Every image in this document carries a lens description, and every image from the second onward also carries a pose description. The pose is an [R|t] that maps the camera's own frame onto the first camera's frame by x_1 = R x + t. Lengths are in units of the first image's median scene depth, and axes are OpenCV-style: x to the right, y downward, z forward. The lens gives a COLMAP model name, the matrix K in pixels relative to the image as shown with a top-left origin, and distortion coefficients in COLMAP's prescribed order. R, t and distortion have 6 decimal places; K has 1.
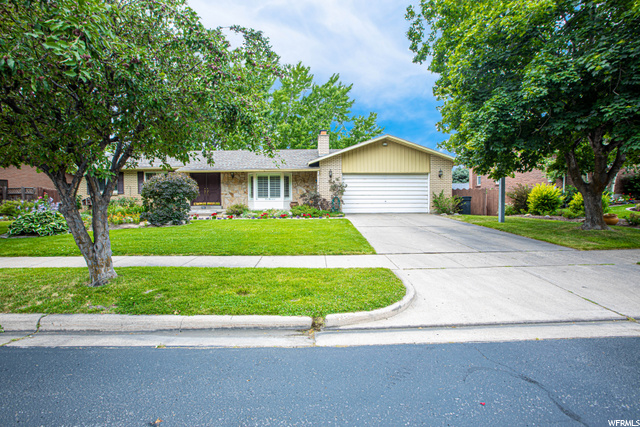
lens RADIAL K [[295.4, 0, 320.0], [0, 295.4, 213.5], [0, 0, 1]] dist [0.000063, 0.000486]
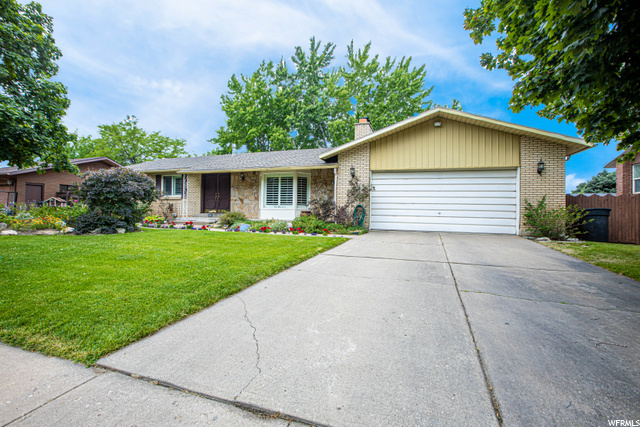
lens RADIAL K [[295.4, 0, 320.0], [0, 295.4, 213.5], [0, 0, 1]] dist [0.000063, 0.000486]
pose [[0.941715, 0.025757, -0.335424, 0.196584], [-0.041588, 0.998330, -0.040098, -0.004938], [0.333831, 0.051710, 0.941214, 0.318140]]
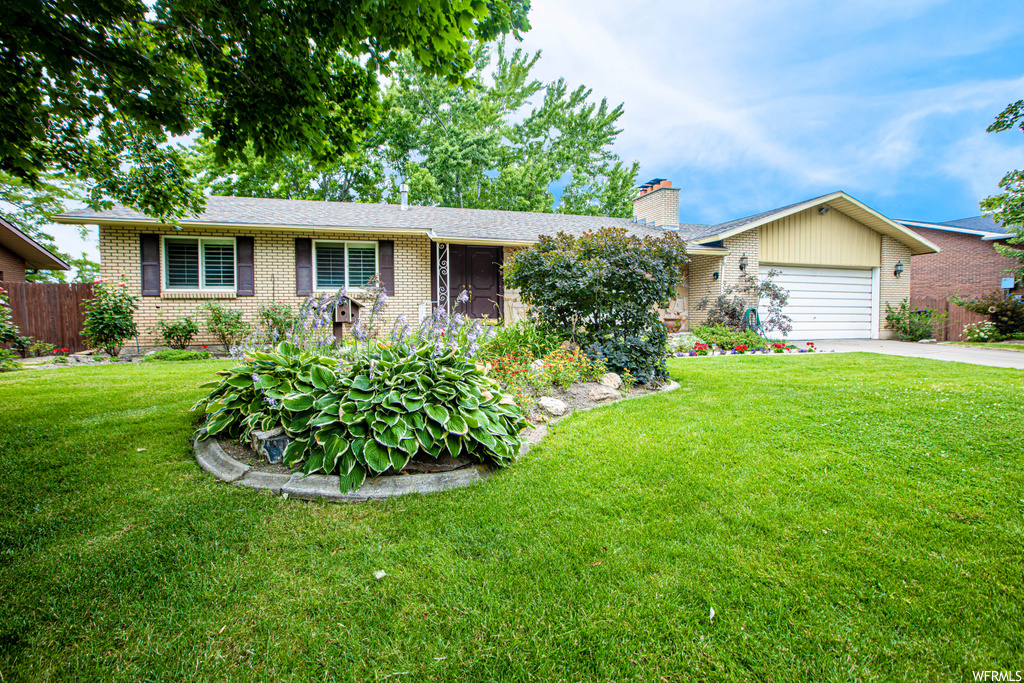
lens RADIAL K [[472.7, 0, 512.0], [0, 472.7, 341.5], [0, 0, 1]] dist [0.000063, 0.000486]
pose [[0.950748, -0.011540, 0.309751, -0.569812], [0.015385, 0.999832, -0.009975, 0.001216], [-0.309584, 0.014250, 0.950765, 0.363852]]
